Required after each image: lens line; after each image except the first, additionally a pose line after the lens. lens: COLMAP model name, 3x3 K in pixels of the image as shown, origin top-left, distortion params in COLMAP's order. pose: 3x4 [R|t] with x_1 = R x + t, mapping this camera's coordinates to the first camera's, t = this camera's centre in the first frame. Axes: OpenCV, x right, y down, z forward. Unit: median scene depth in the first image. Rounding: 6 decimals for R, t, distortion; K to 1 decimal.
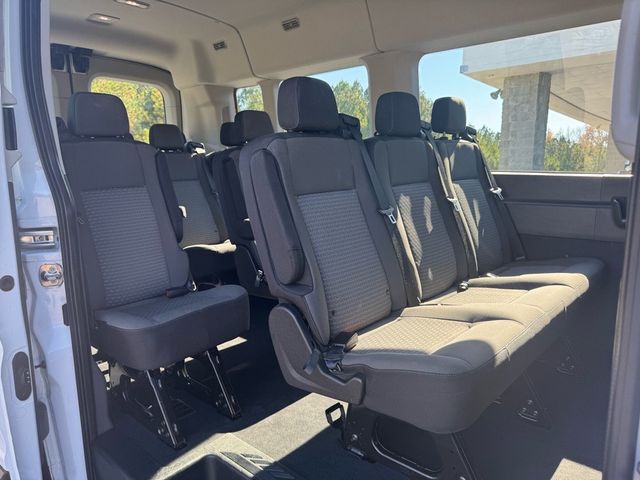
lens RADIAL K [[454.4, 0, 316.5], [0, 454.4, 236.5], [0, 0, 1]] dist [0.056274, -0.079060]
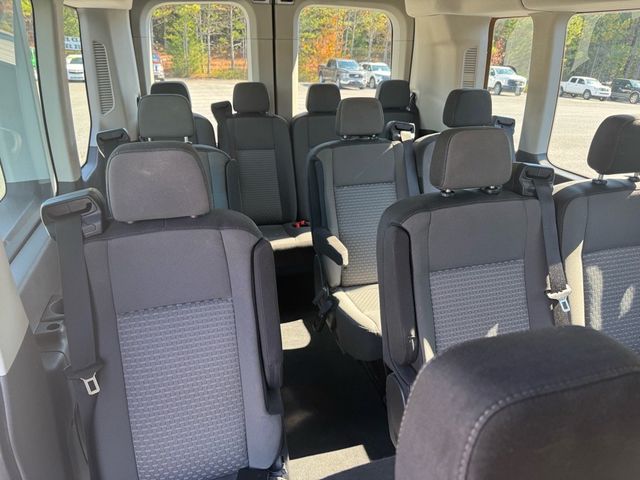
lens RADIAL K [[454.4, 0, 316.9], [0, 454.4, 235.7], [0, 0, 1]] dist [0.056274, -0.079060]
pose [[0.844081, 0.235474, -0.481746, -0.008590], [-0.113118, 0.956395, 0.269281, -0.198068], [0.524148, -0.172801, 0.833911, 0.322366]]
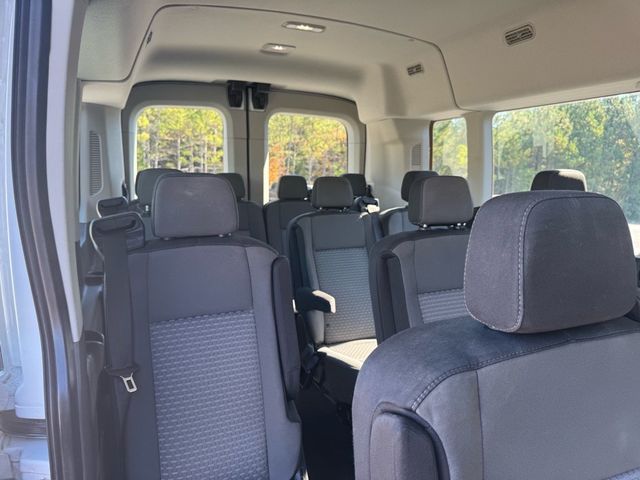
lens RADIAL K [[454.4, 0, 318.3], [0, 454.4, 236.5], [0, 0, 1]] dist [0.056274, -0.079060]
pose [[0.906242, 0.091430, -0.412755, -0.015949], [-0.098278, 0.995148, 0.004657, -0.125762], [0.411178, 0.036344, 0.910830, 0.245263]]
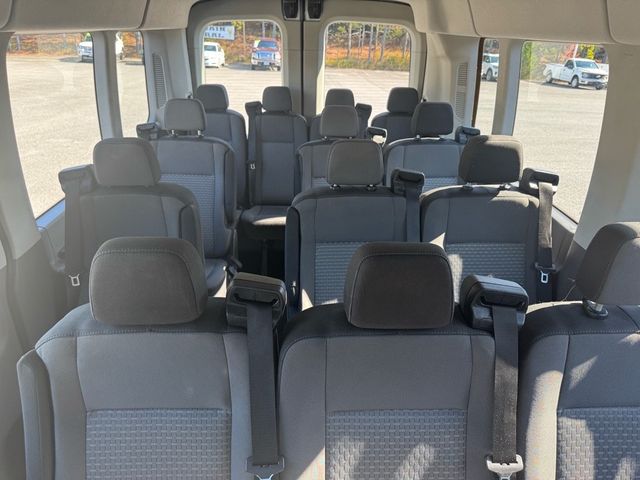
lens RADIAL K [[454.4, 0, 319.7], [0, 454.4, 240.5], [0, 0, 1]] dist [0.056274, -0.079060]
pose [[0.686770, 0.335004, -0.645073, 0.230868], [-0.144955, 0.932756, 0.330081, -0.252178], [0.712275, -0.133182, 0.689150, 0.327217]]
